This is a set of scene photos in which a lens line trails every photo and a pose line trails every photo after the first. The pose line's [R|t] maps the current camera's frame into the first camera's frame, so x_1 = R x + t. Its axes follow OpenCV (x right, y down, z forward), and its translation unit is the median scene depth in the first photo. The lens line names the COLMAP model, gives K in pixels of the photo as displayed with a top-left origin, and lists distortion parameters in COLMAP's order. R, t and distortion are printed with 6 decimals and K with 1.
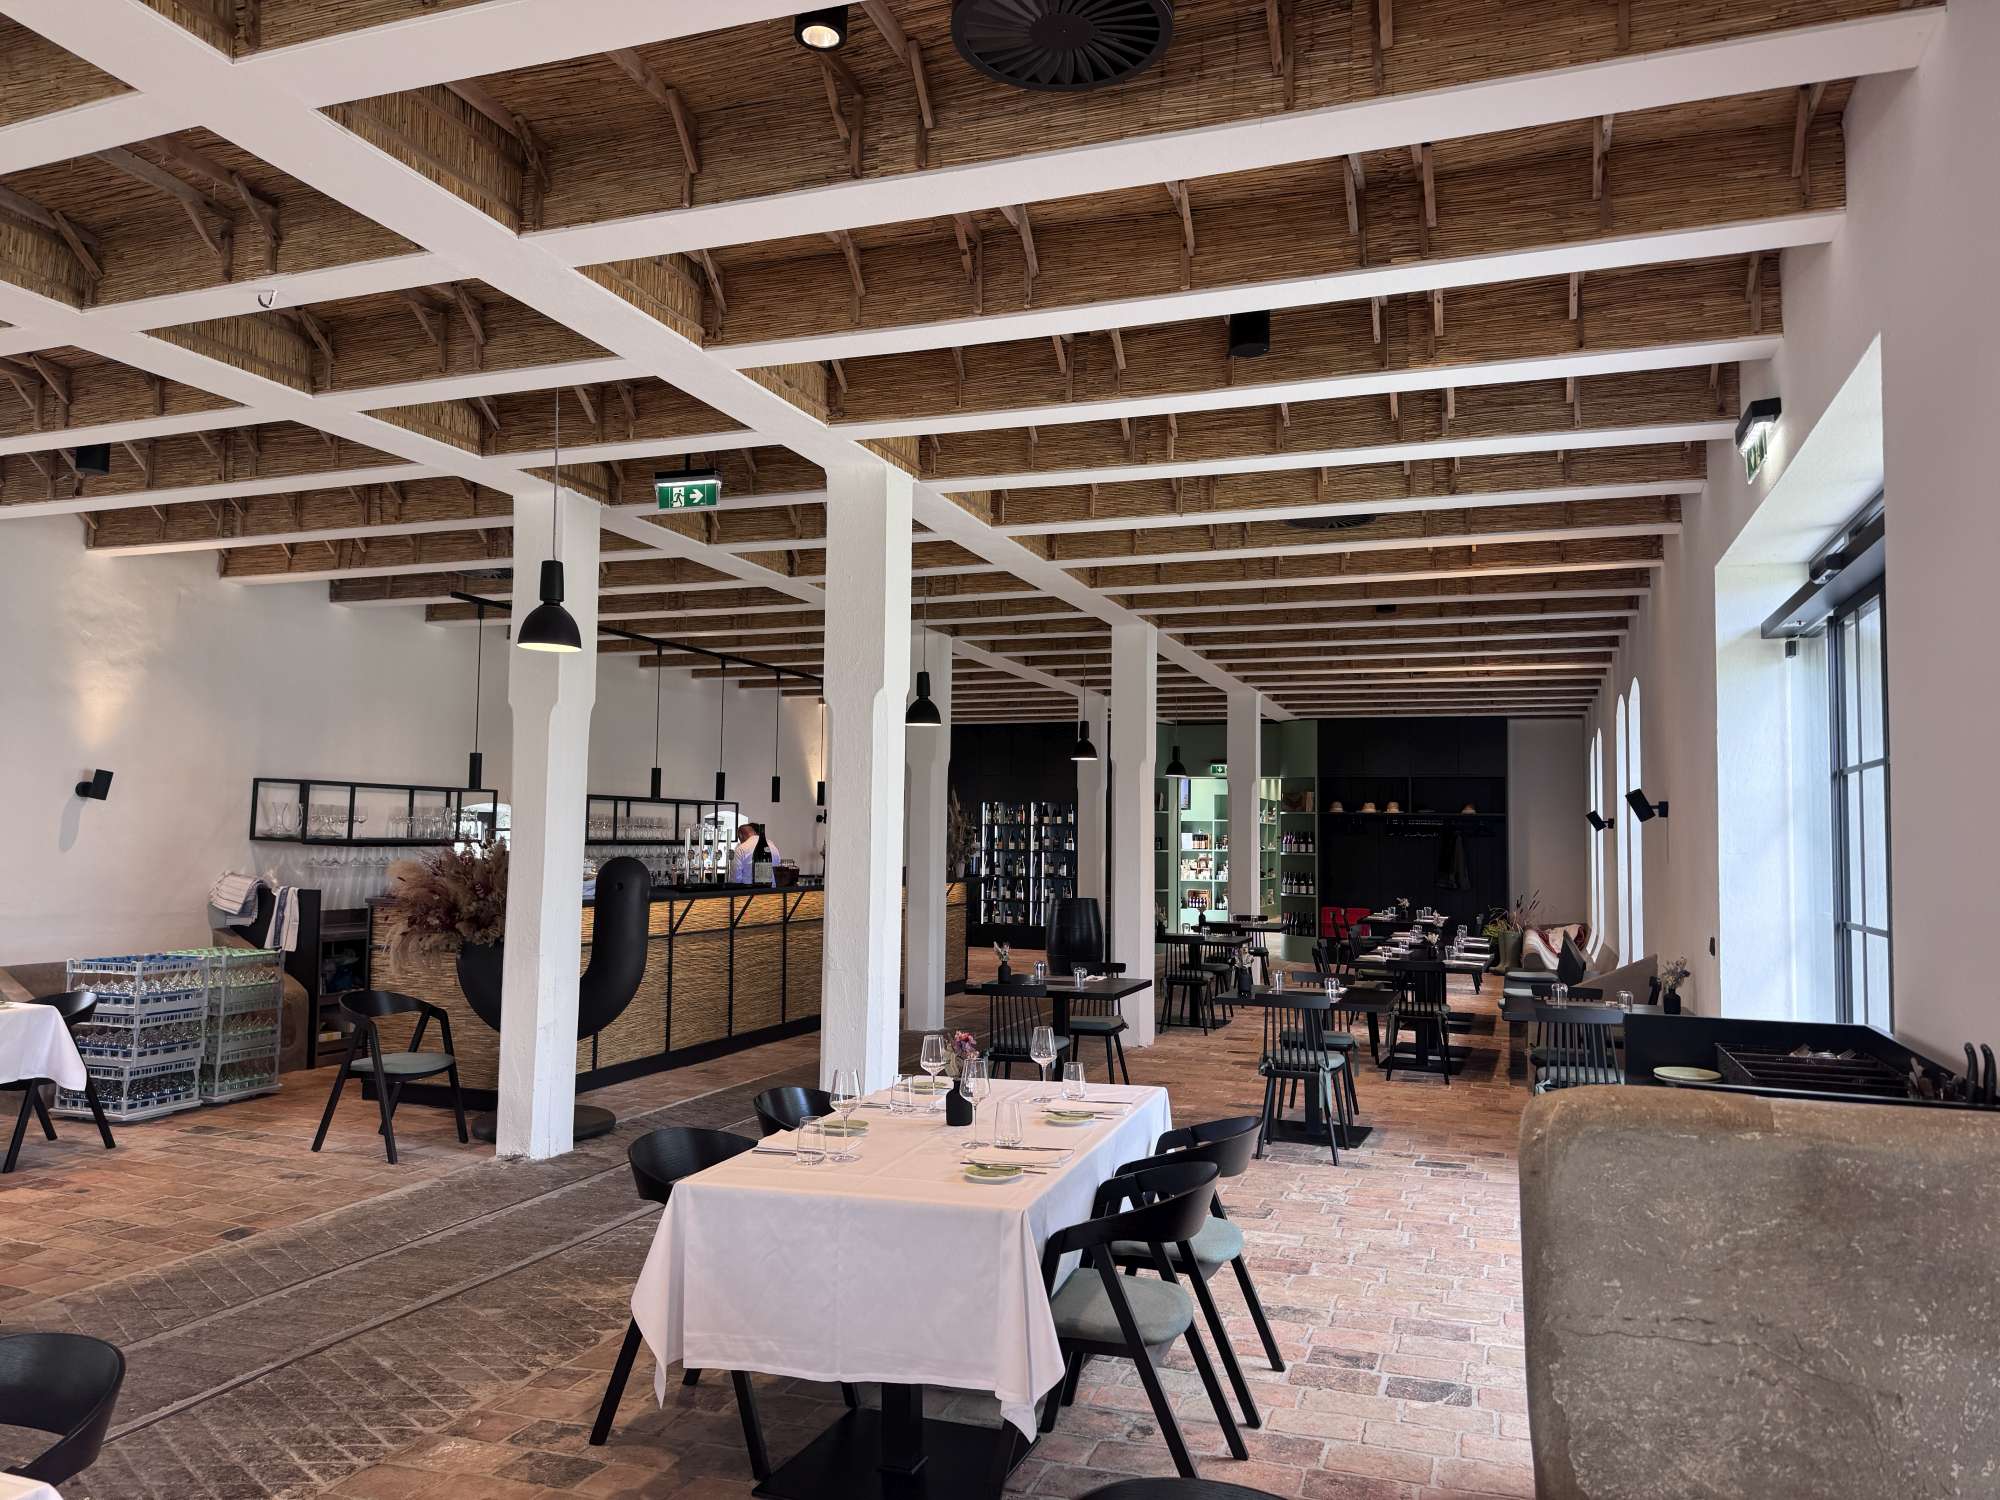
lens RADIAL K [[1416.5, 0, 1000.0], [0, 1416.5, 750.0], [0, 0, 1]] dist [0.044756, -0.034138]
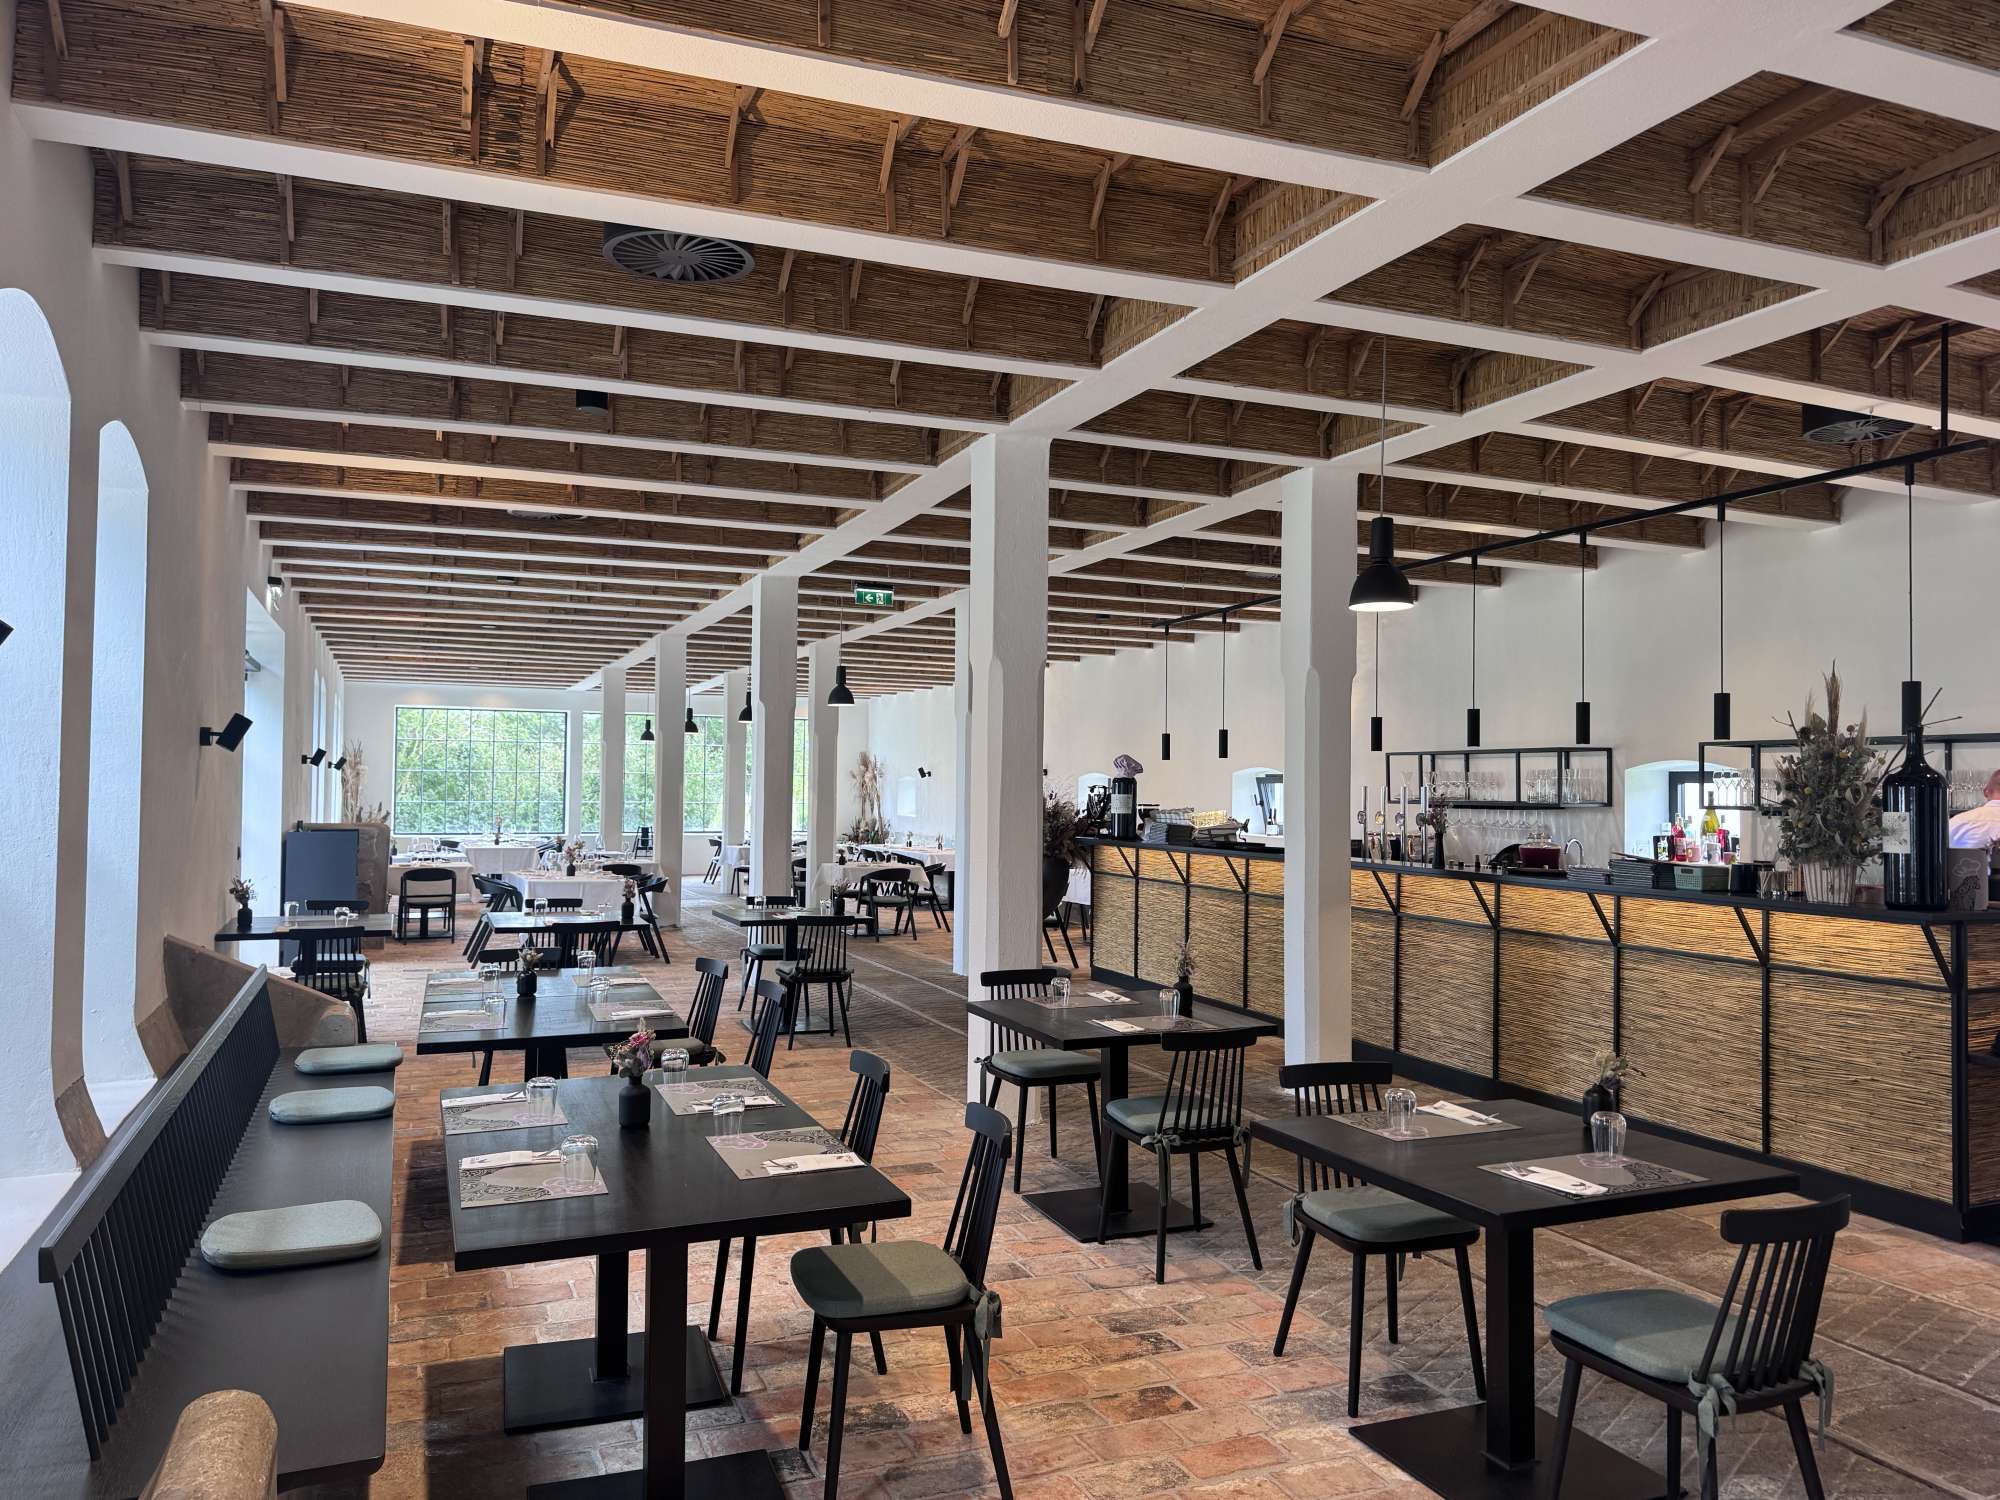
lens RADIAL K [[1416.5, 0, 1000.0], [0, 1416.5, 750.0], [0, 0, 1]] dist [0.044756, -0.034138]
pose [[-0.739775, -0.040038, -0.671662, 0.609240], [0.021883, 0.996268, -0.083491, 0.118220], [0.672498, -0.076462, -0.736139, 1.749144]]
